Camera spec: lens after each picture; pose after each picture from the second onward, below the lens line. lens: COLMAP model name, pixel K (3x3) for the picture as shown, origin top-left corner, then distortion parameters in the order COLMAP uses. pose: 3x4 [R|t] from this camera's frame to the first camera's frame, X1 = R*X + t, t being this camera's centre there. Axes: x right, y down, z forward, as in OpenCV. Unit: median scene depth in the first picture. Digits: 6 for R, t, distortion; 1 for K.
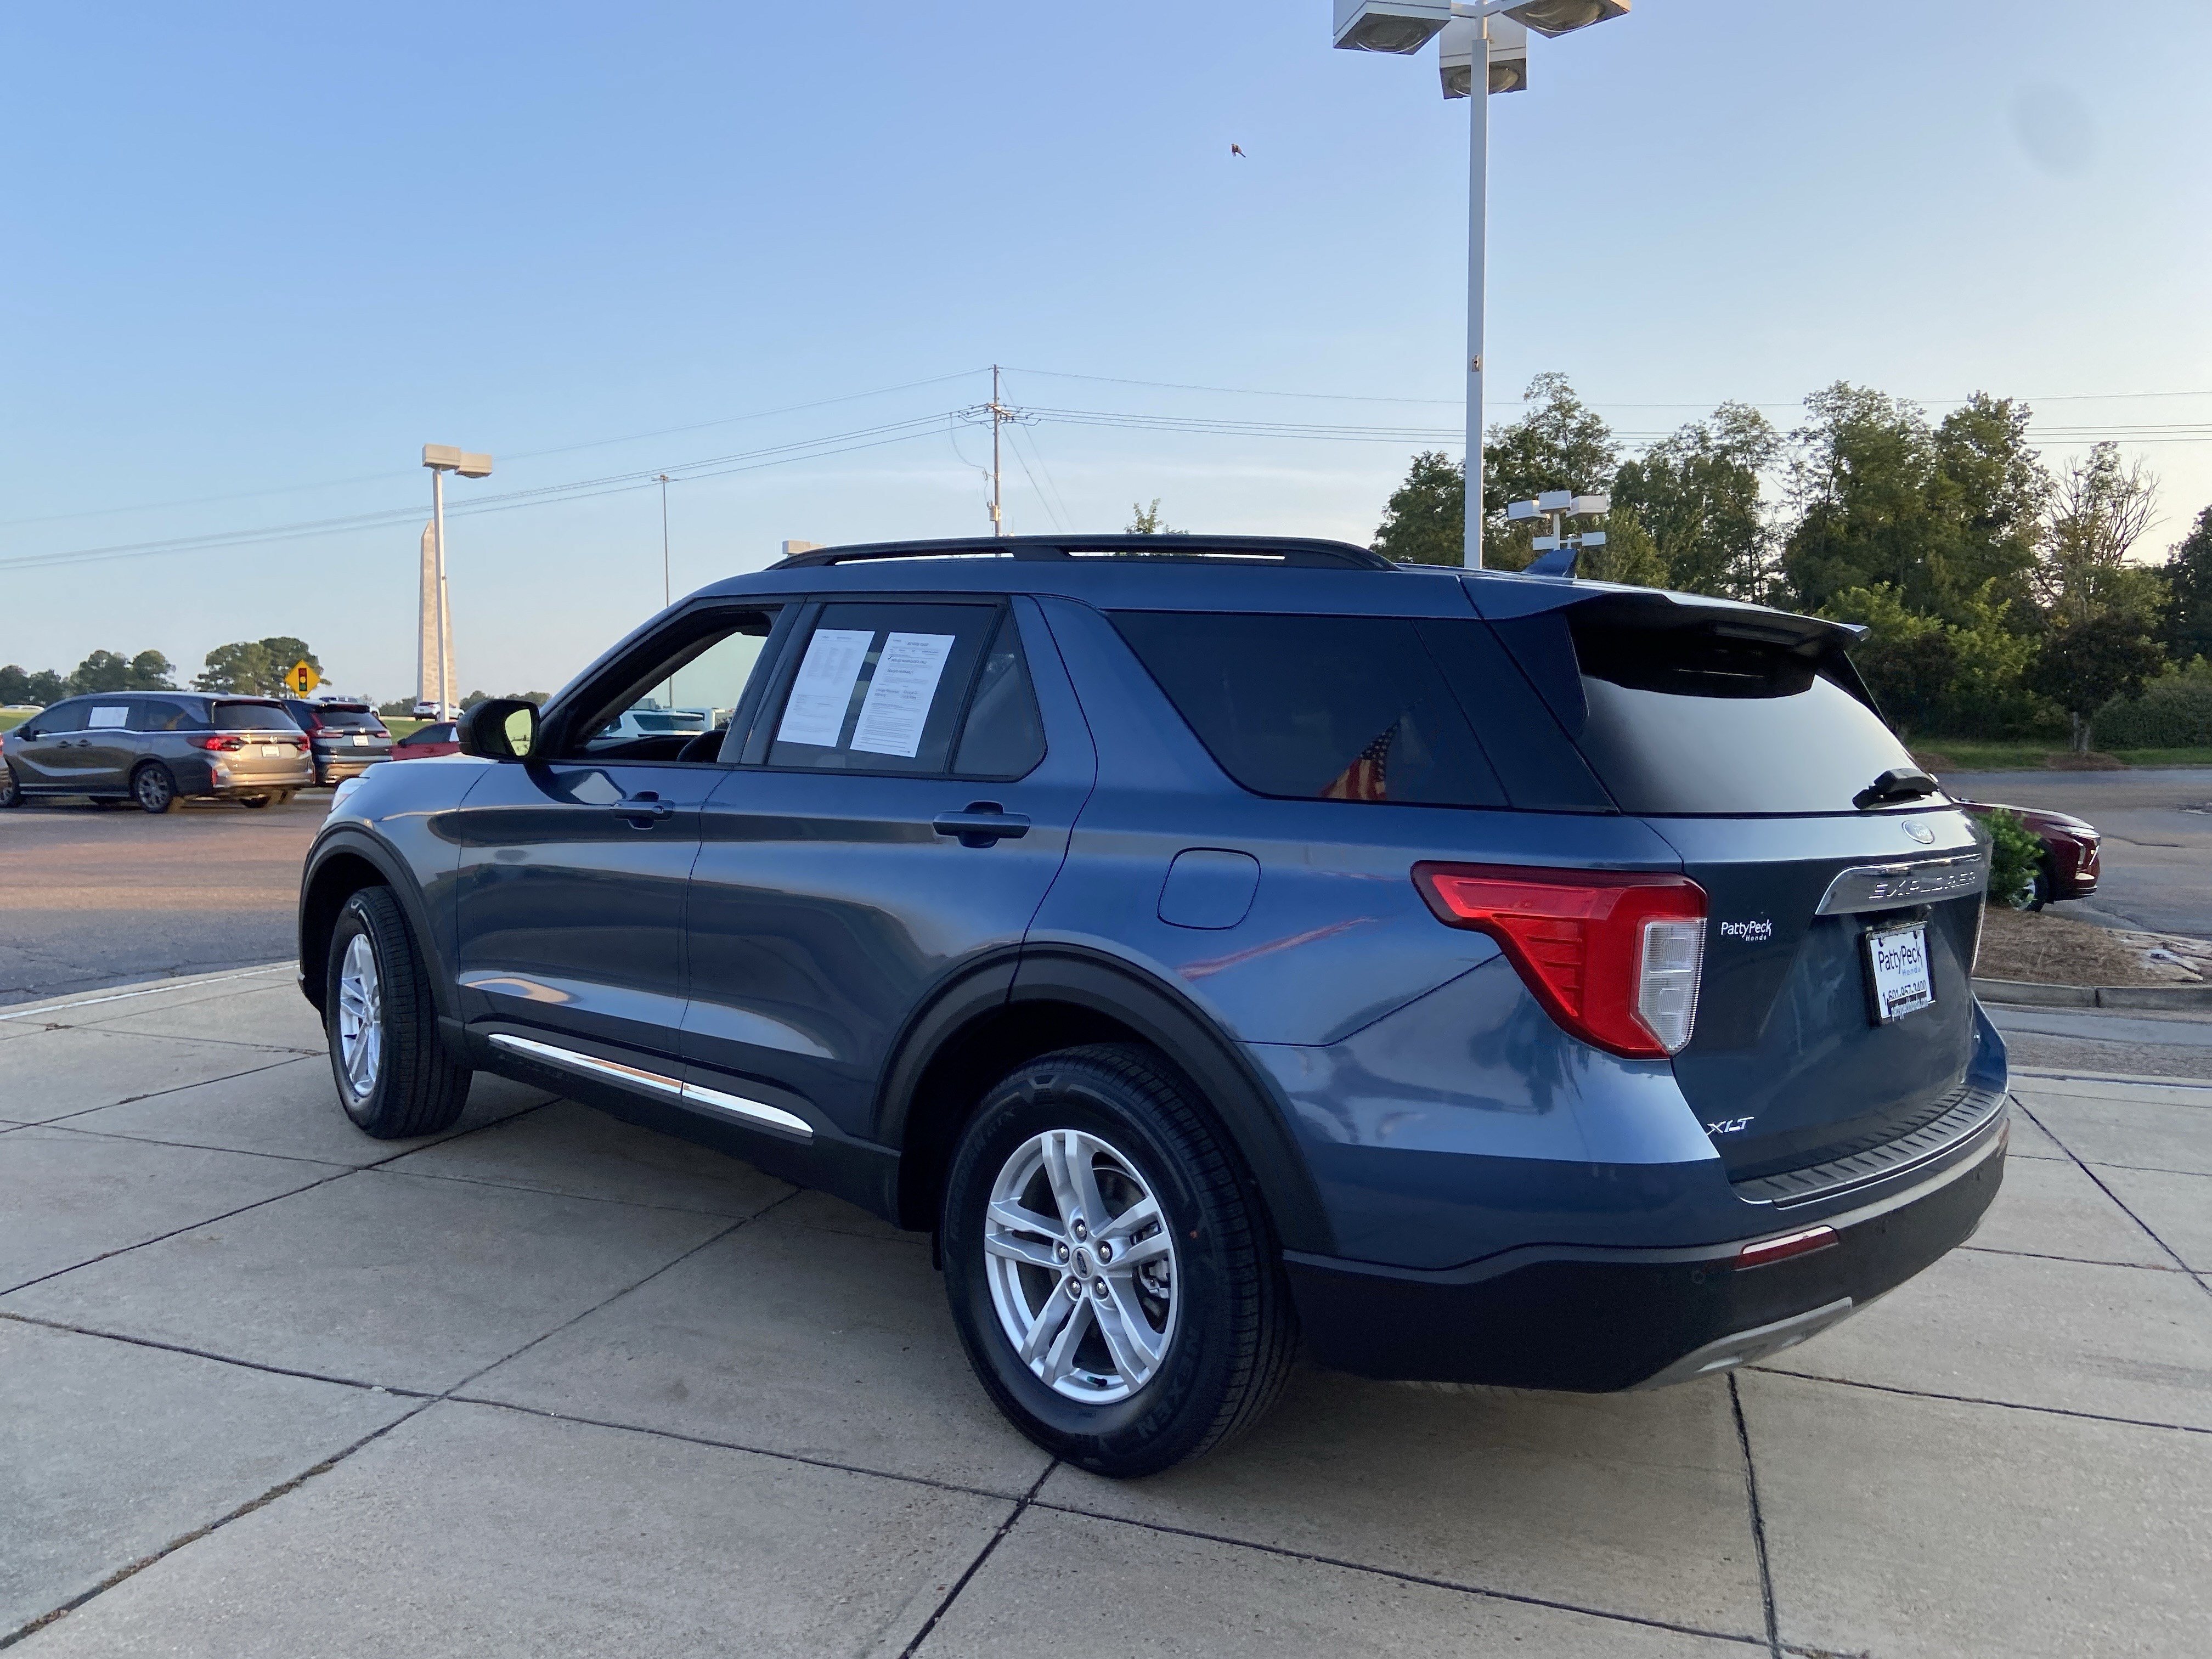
lens RADIAL K [[1654.0, 0, 1078.4], [0, 1654.0, 834.0], [0, 0, 1]] dist [0.118306, -0.141799]
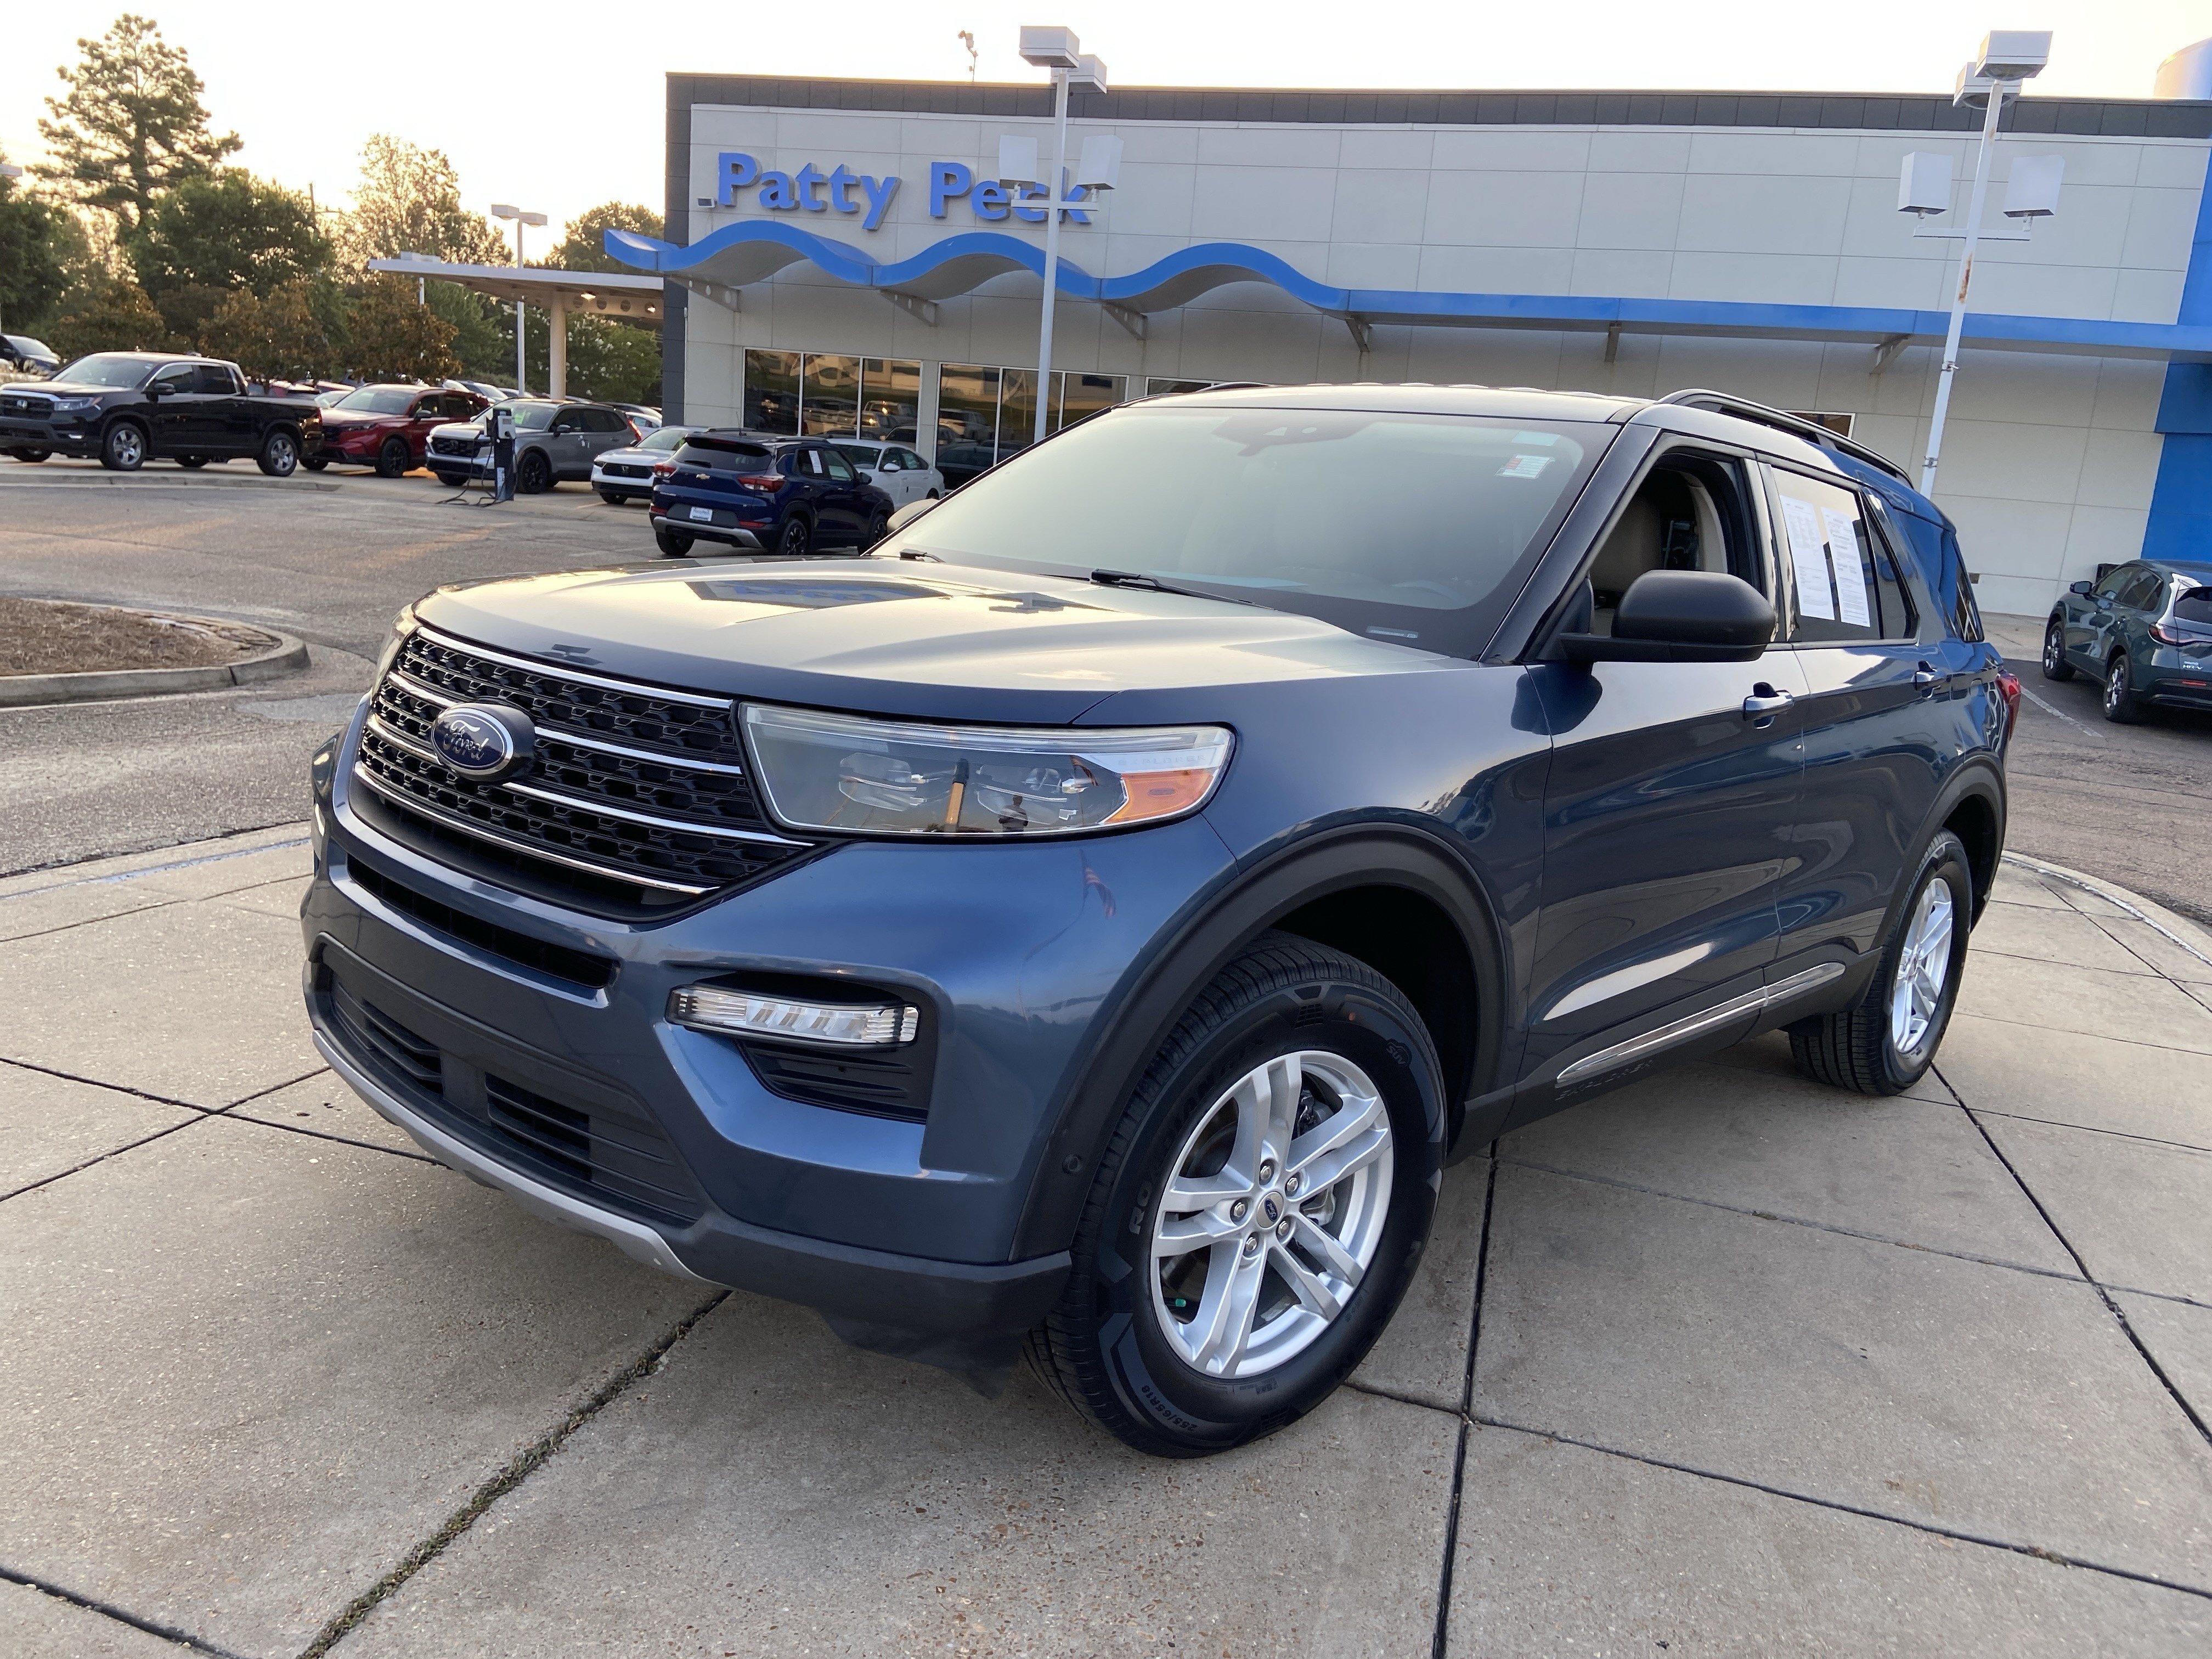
lens RADIAL K [[1654.0, 0, 1086.0], [0, 1654.0, 818.7], [0, 0, 1]] dist [0.118306, -0.141799]
pose [[-0.015649, -0.211085, 0.977343, -1.202737], [-0.030118, 0.977118, 0.210554, -0.139440], [-0.999424, -0.026141, -0.021648, 1.487241]]
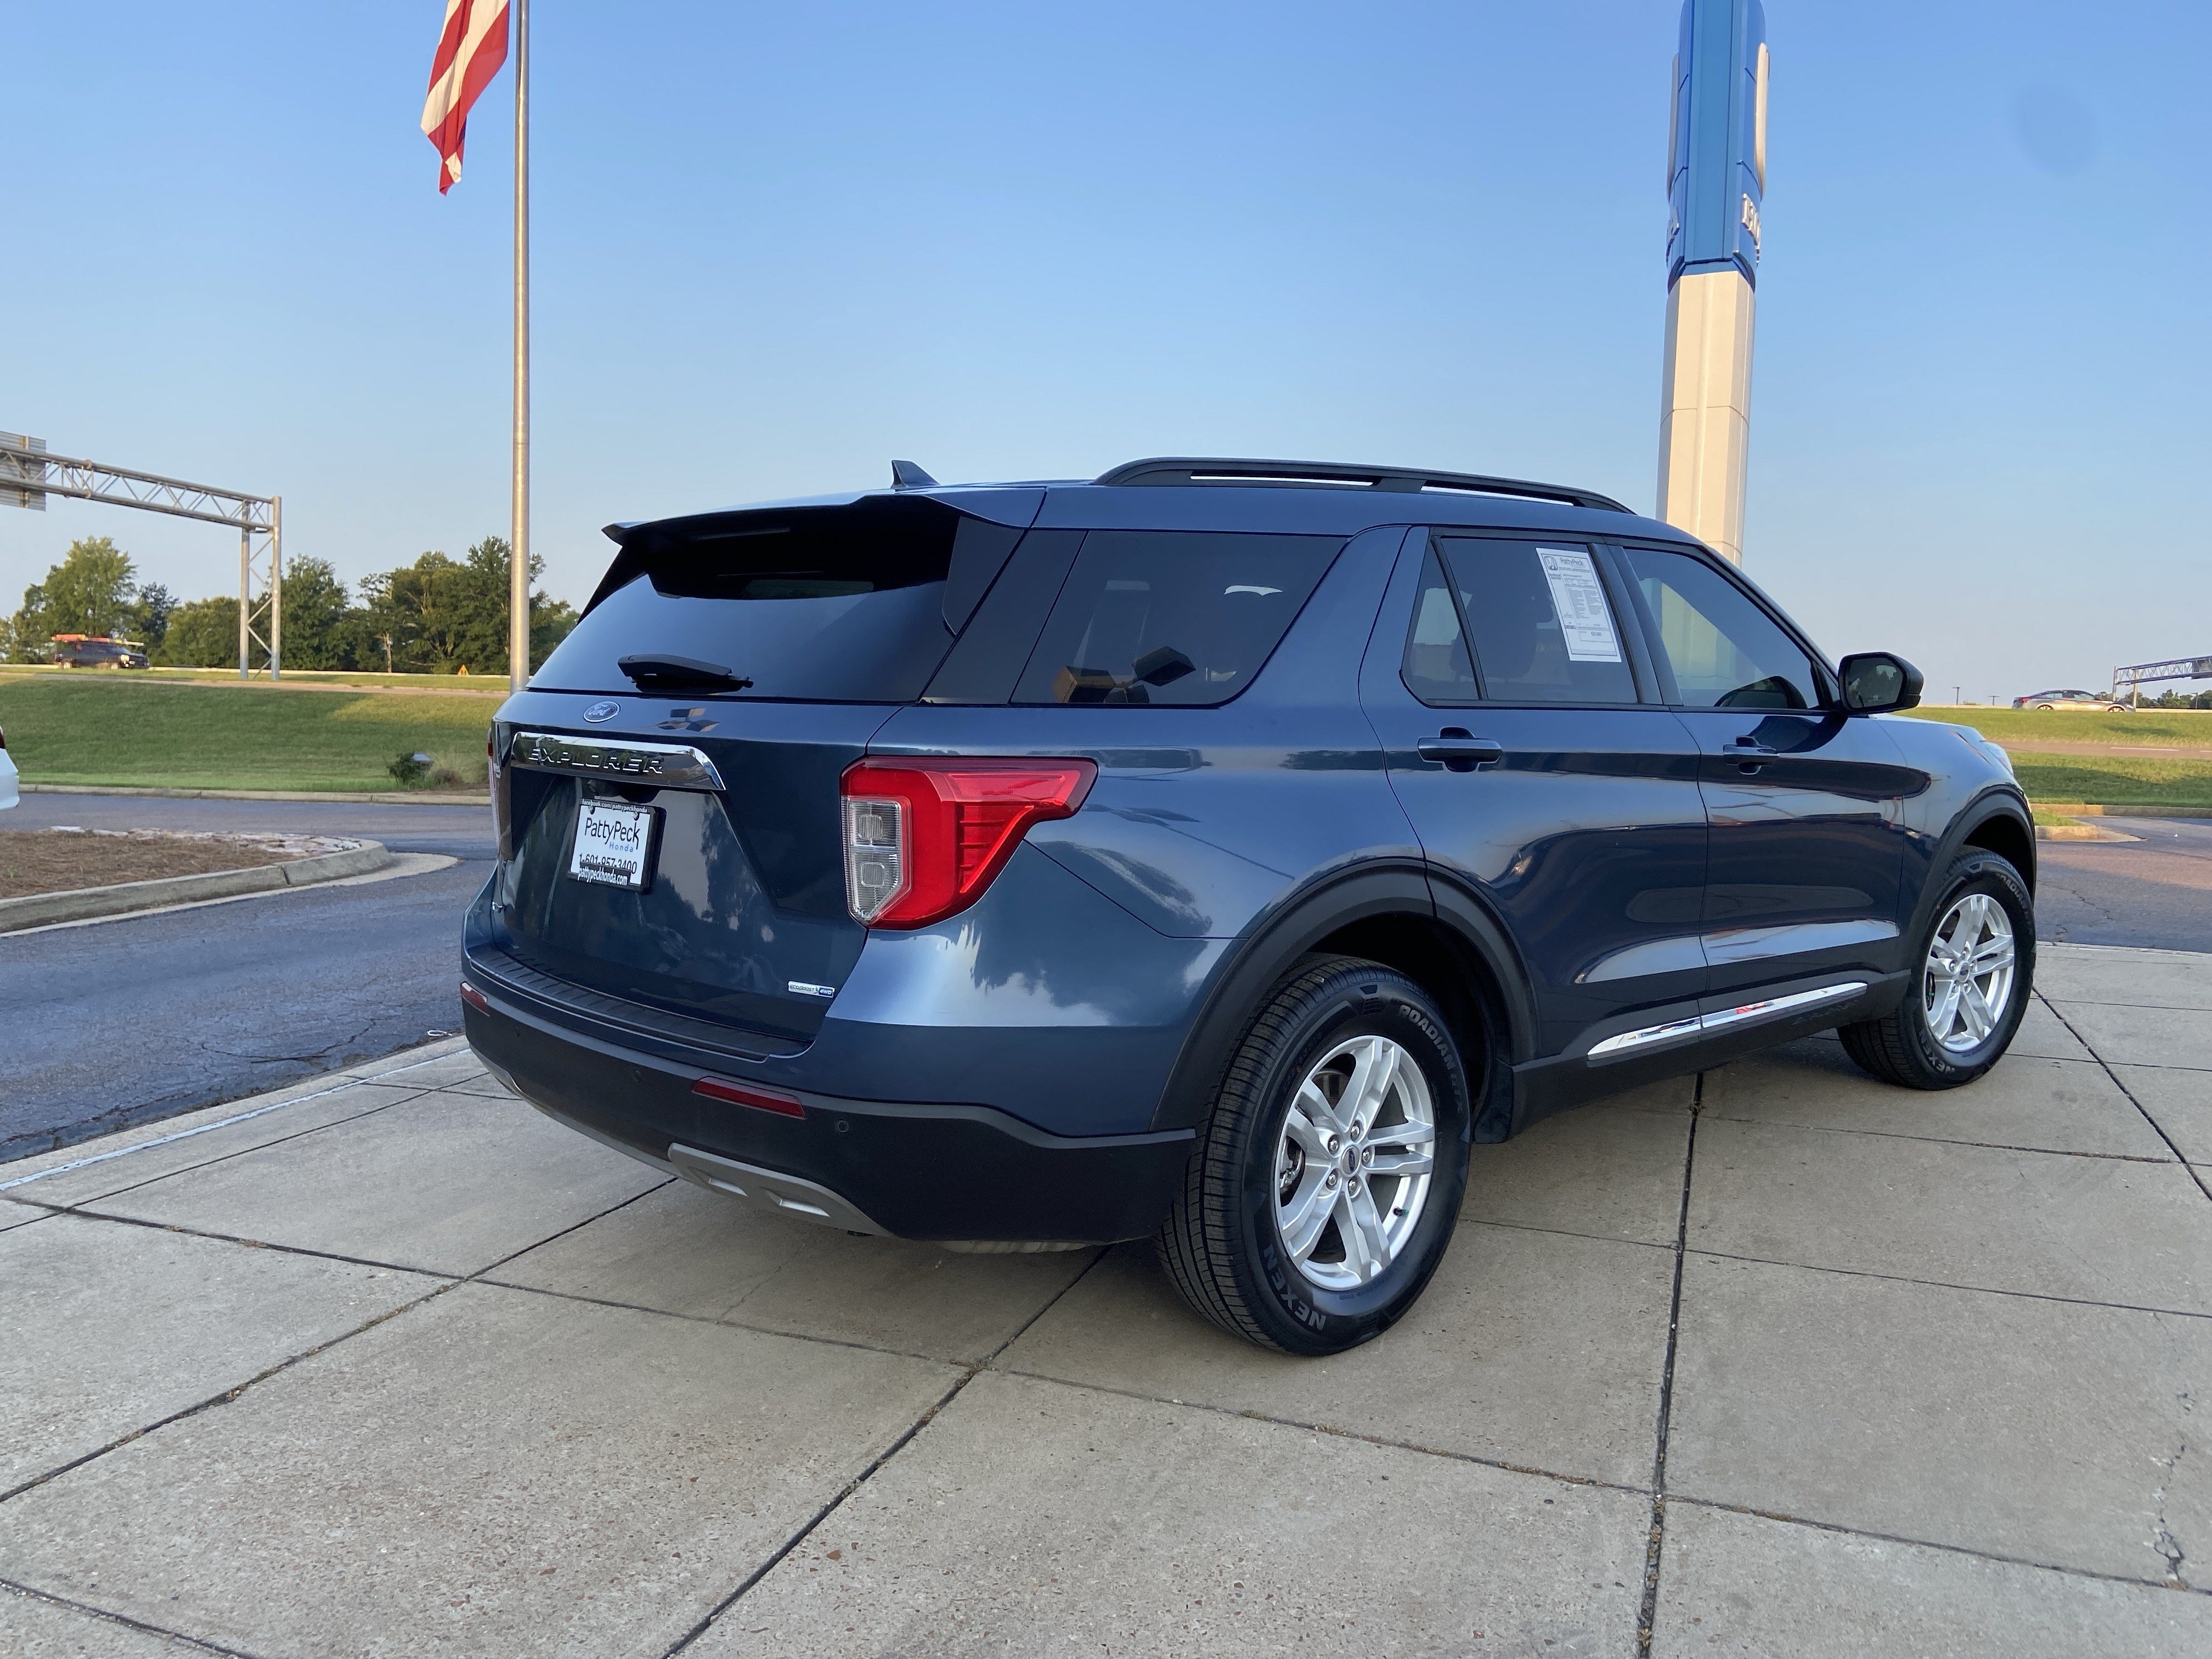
lens RADIAL K [[1654.0, 0, 1097.2], [0, 1654.0, 842.8], [0, 0, 1]] dist [0.118306, -0.141799]
pose [[-0.064009, 0.069244, -0.995544, 1.218253], [-0.081931, 0.993857, 0.074395, -0.018296], [0.994580, 0.086328, -0.057943, 1.097447]]
